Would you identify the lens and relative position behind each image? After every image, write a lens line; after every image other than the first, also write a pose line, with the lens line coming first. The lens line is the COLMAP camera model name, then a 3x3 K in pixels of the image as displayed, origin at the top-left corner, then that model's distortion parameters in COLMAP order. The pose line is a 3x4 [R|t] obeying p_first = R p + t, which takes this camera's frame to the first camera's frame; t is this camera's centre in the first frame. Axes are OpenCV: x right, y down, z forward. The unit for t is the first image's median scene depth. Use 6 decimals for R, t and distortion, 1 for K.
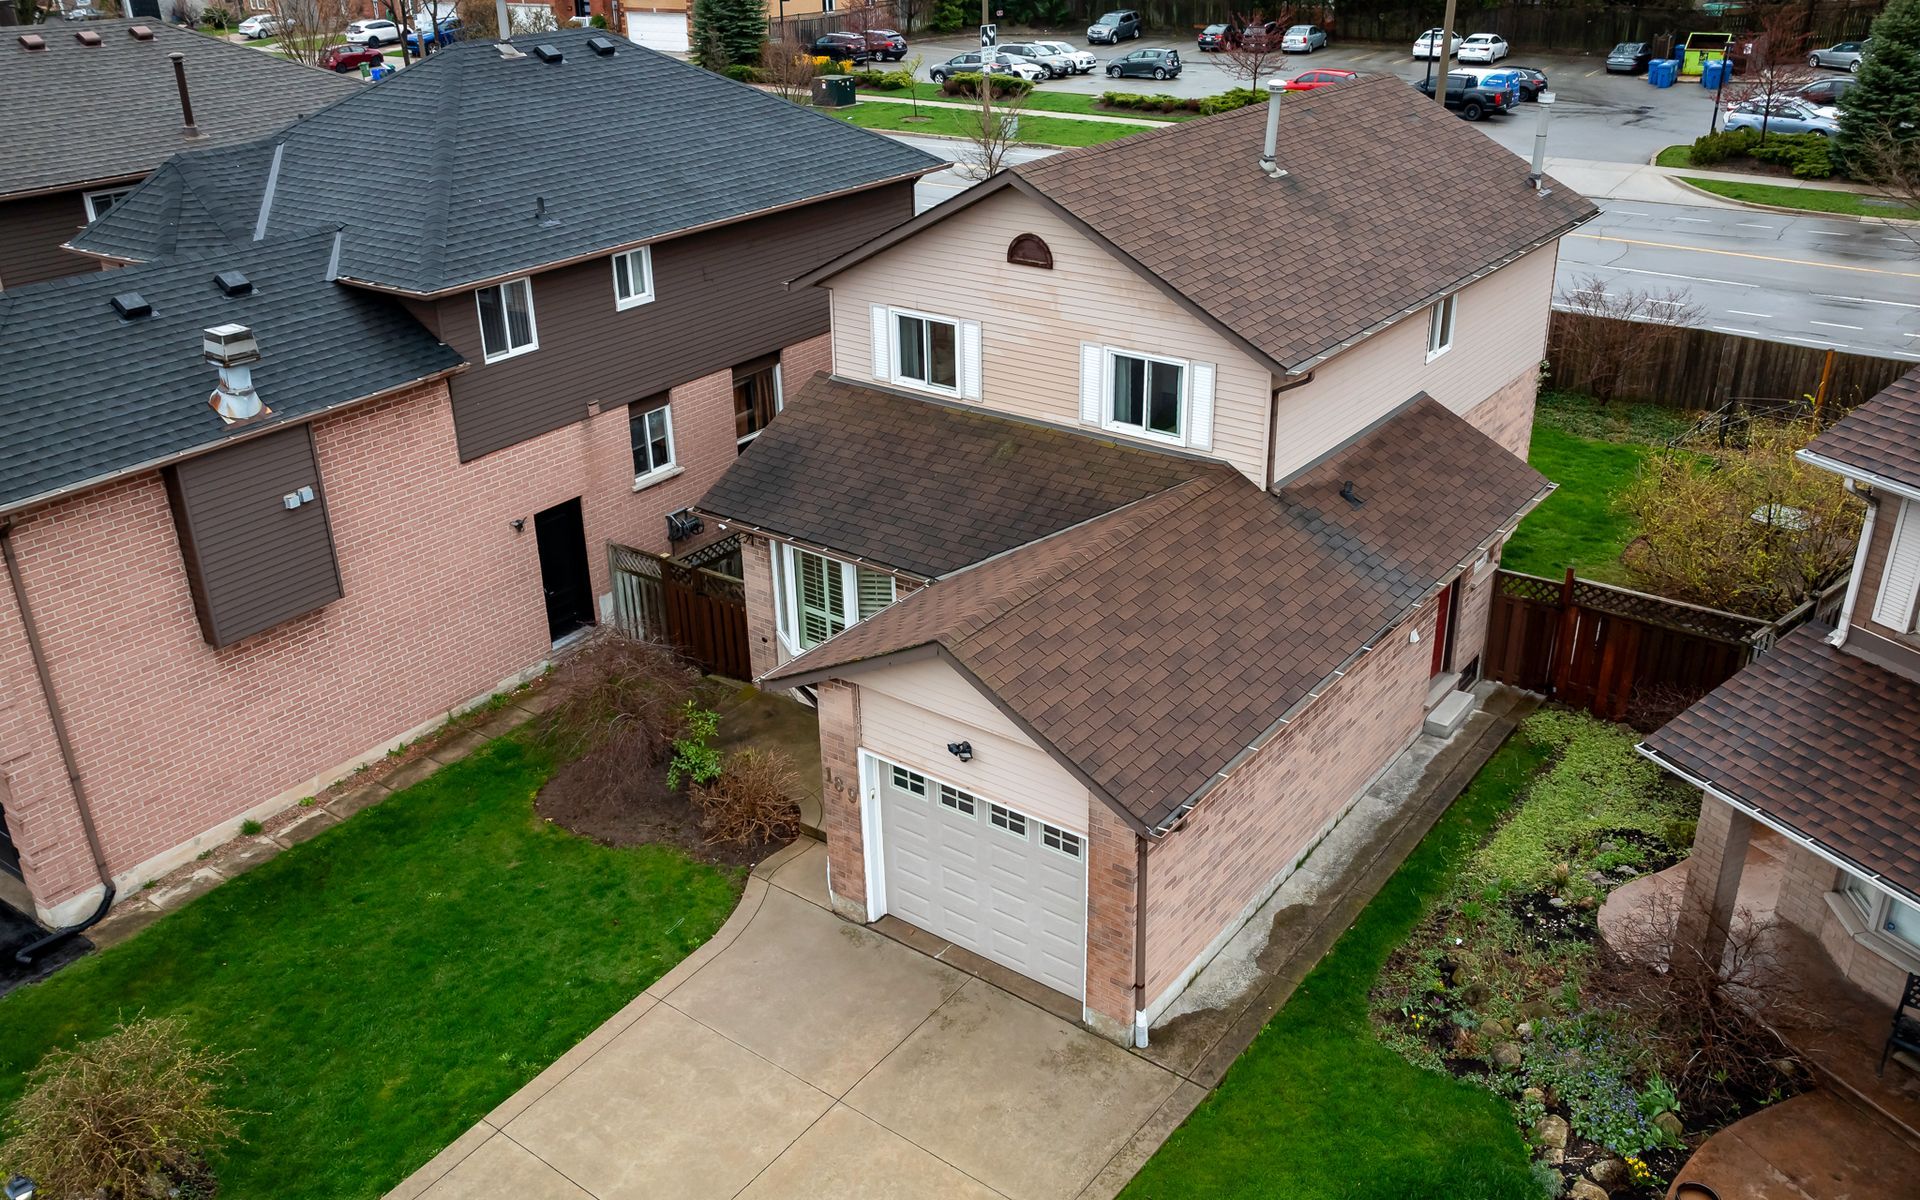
lens RADIAL K [[1697.2, 0, 964.9], [0, 1697.2, 545.7], [0, 0, 1]] dist [-0.024596, -0.004411]
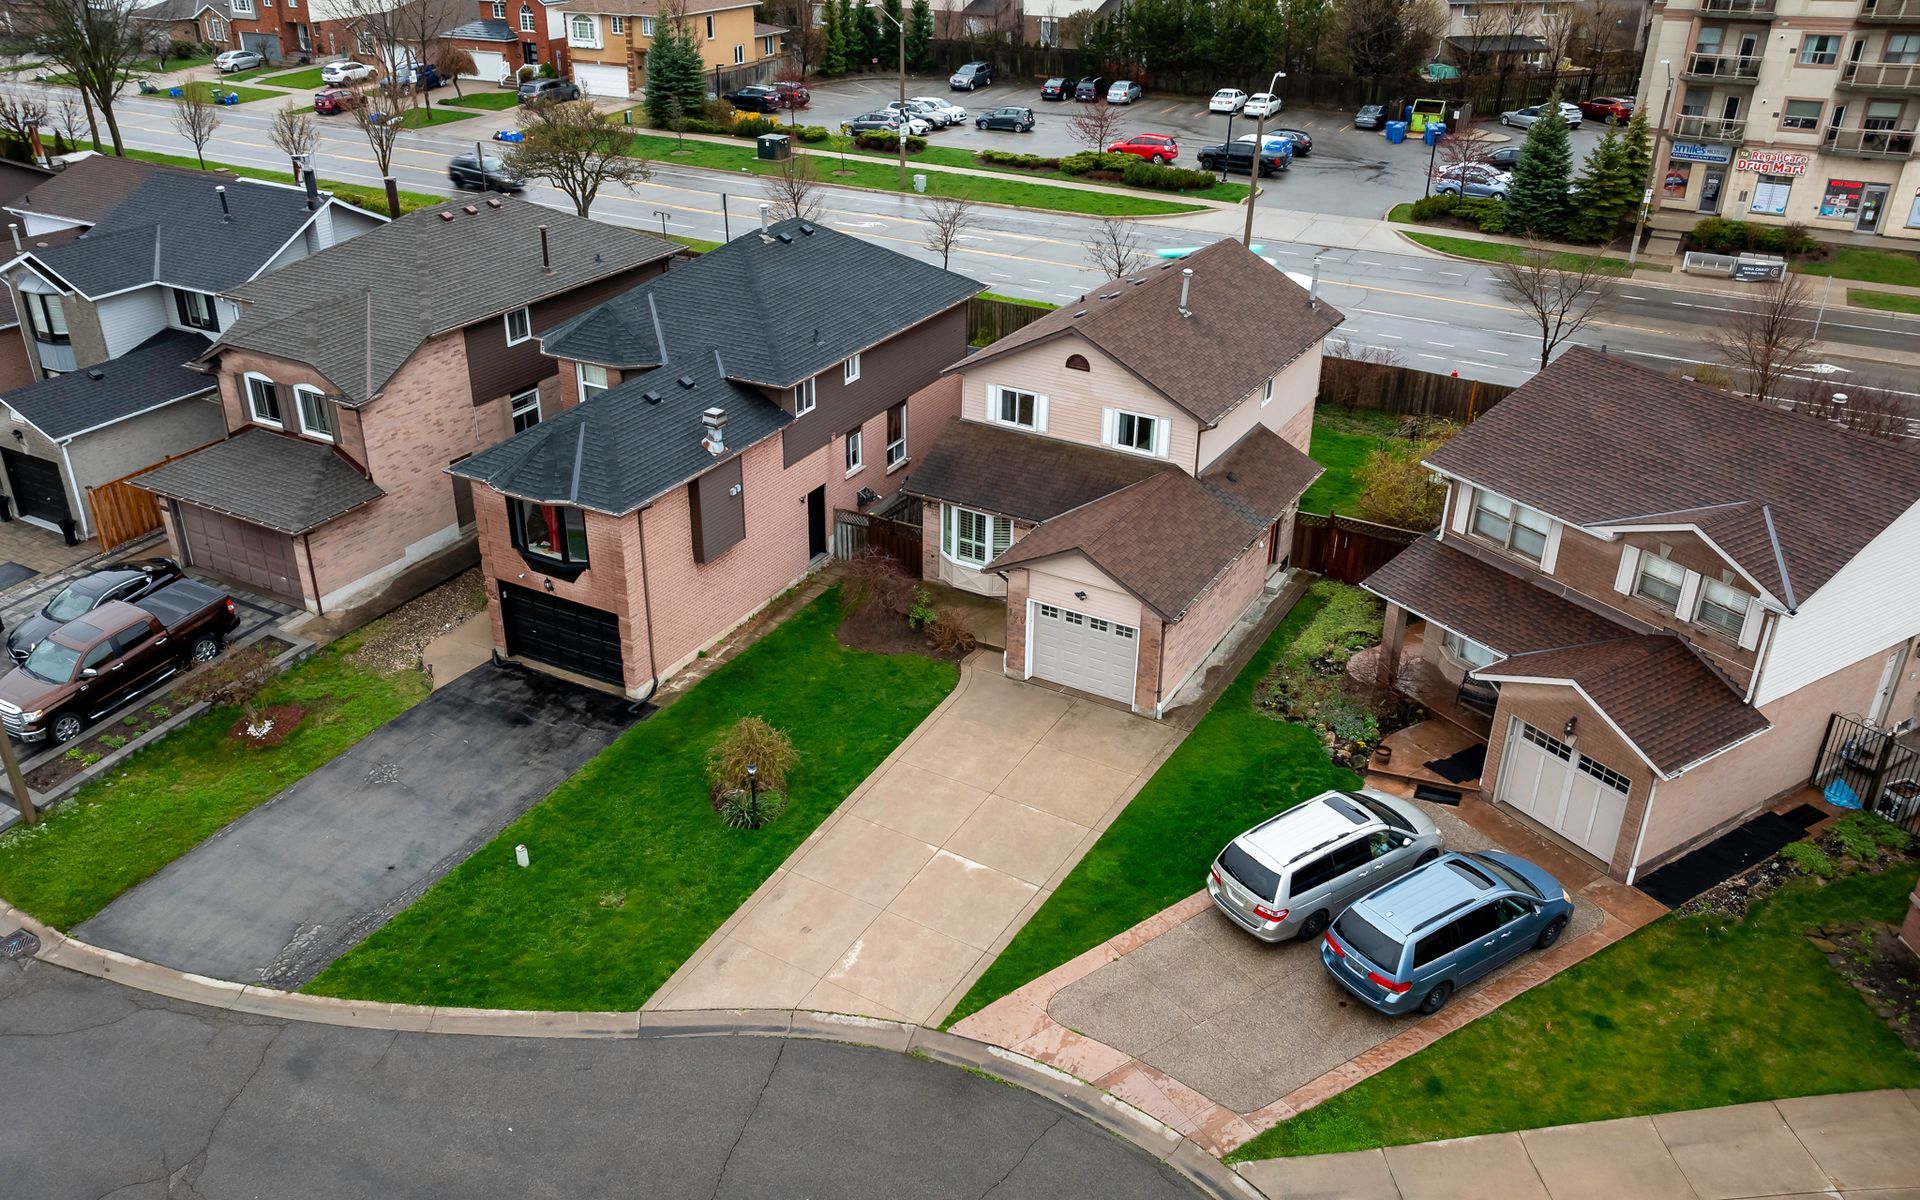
lens RADIAL K [[1697.2, 0, 964.9], [0, 1697.2, 545.7], [0, 0, 1]] dist [-0.024596, -0.004411]
pose [[0.991393, -0.025124, 0.128482, -0.353625], [0.021044, 0.999233, 0.033020, -0.021056], [-0.129213, -0.030032, 0.991162, -0.993264]]
